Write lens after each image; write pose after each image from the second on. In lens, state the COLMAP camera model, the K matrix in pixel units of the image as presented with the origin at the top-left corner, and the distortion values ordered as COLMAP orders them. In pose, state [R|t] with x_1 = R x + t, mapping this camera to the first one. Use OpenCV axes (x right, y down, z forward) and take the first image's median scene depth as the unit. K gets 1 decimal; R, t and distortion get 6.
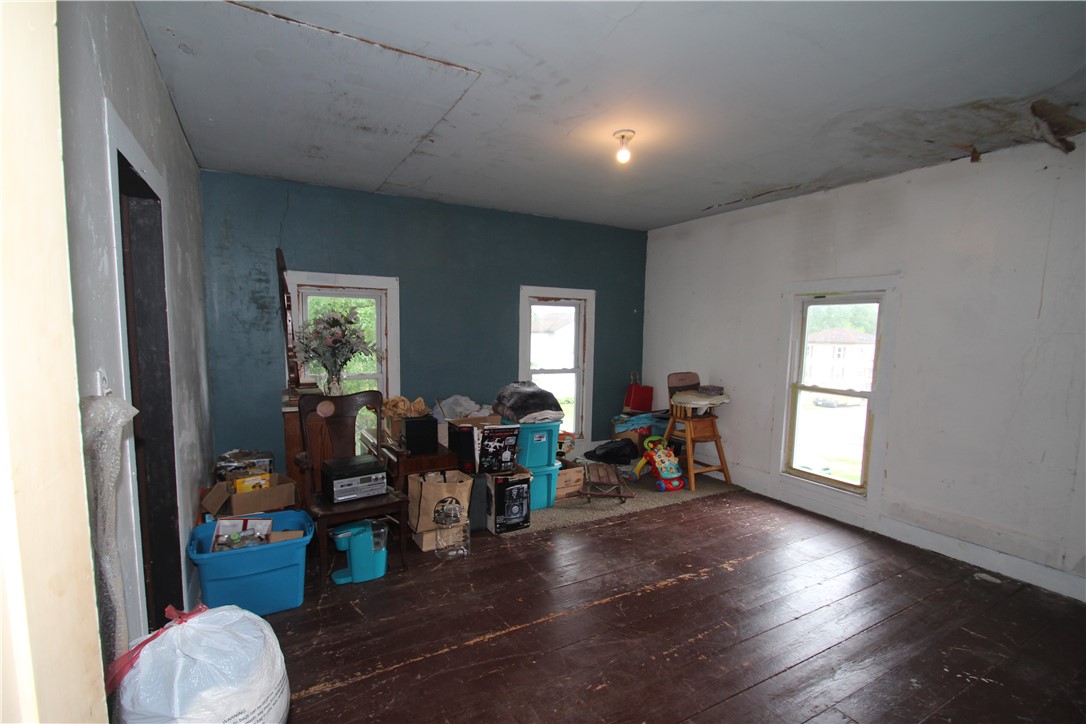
lens RADIAL K [[503.5, 0, 542.3], [0, 503.5, 379.3], [0, 0, 1]] dist [0.016785, -0.018356]
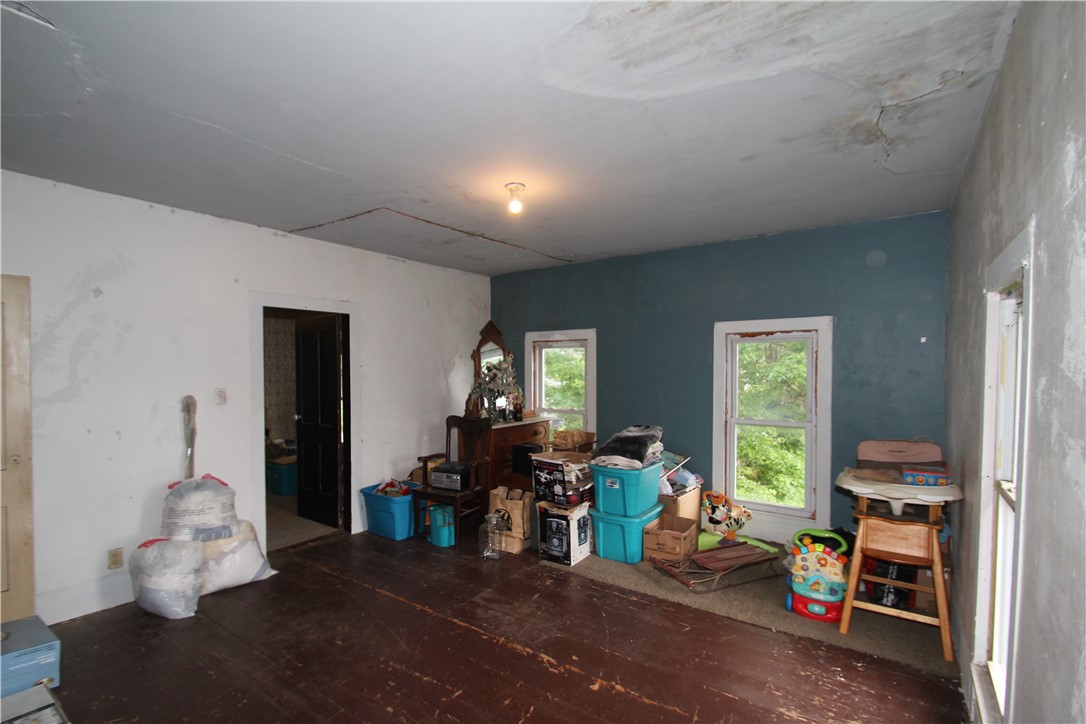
lens RADIAL K [[503.5, 0, 542.3], [0, 503.5, 379.3], [0, 0, 1]] dist [0.016785, -0.018356]
pose [[0.424824, 0.003065, -0.905271, 0.887720], [-0.081469, 0.996066, -0.034859, -0.041683], [0.901603, 0.088561, 0.423402, 0.498247]]
